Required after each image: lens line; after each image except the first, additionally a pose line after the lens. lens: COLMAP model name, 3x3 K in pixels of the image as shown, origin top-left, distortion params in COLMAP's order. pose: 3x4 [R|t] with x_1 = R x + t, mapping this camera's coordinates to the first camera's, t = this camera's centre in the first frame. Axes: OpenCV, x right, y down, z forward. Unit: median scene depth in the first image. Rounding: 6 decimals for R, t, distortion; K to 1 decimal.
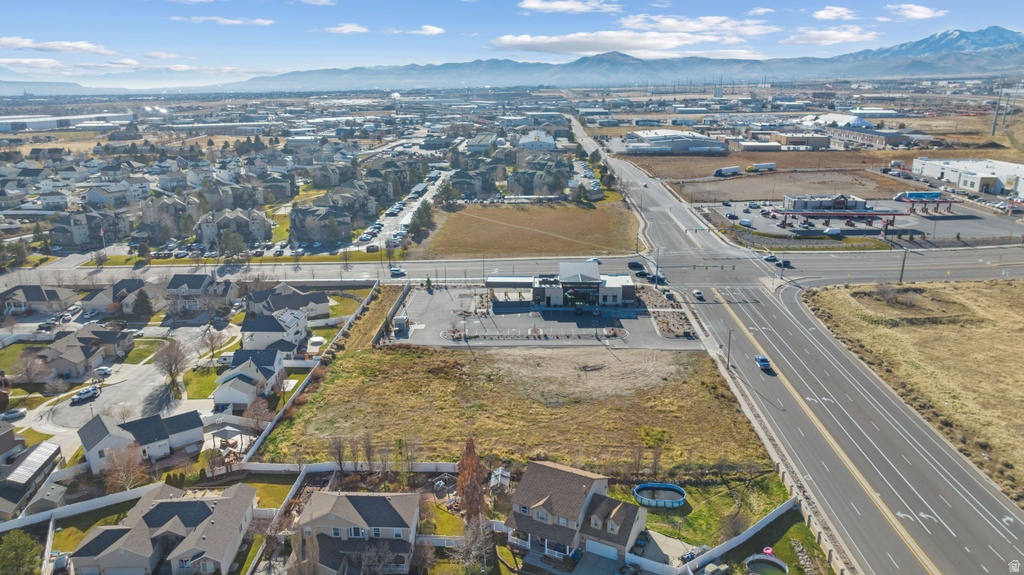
lens RADIAL K [[722.8, 0, 513.6], [0, 722.8, 286.1], [0, 0, 1]] dist [-0.026722, 0.026054]
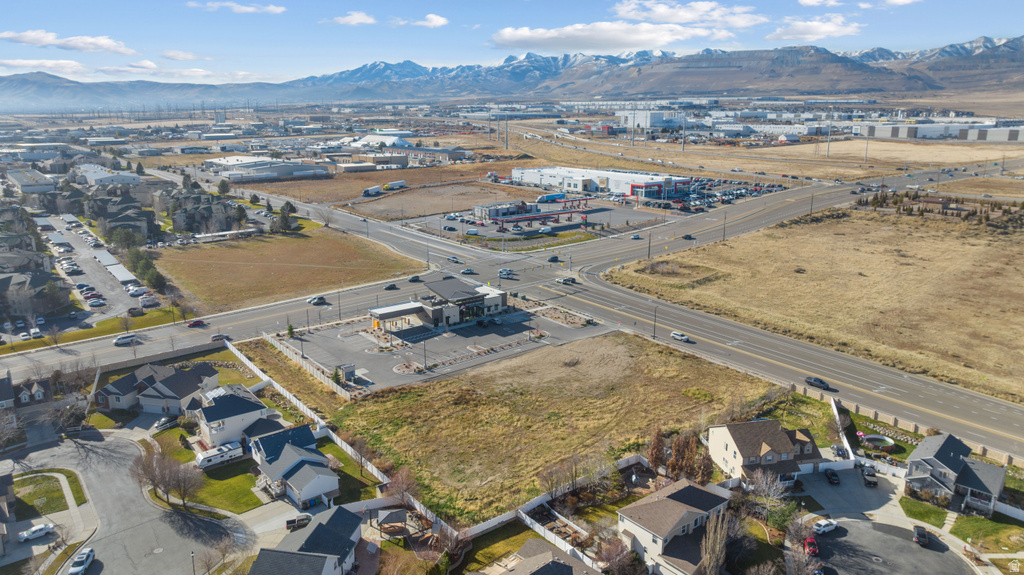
lens RADIAL K [[722.8, 0, 513.6], [0, 722.8, 286.1], [0, 0, 1]] dist [-0.026722, 0.026054]
pose [[0.761755, -0.154312, 0.629219, -0.510994], [0.174497, 0.984197, 0.030116, -0.041554], [-0.623923, 0.086856, 0.776644, 0.149089]]
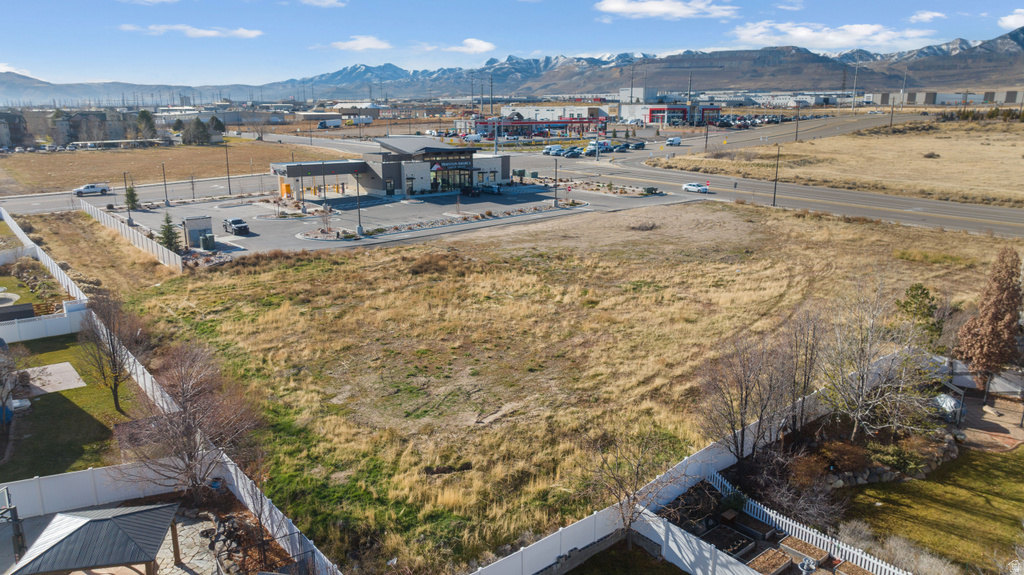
lens RADIAL K [[722.8, 0, 513.6], [0, 722.8, 286.1], [0, 0, 1]] dist [-0.026722, 0.026054]
pose [[0.745430, -0.156772, 0.647886, -0.281216], [0.181556, 0.982954, 0.028960, 0.099182], [-0.641382, 0.096040, 0.761187, 0.506313]]
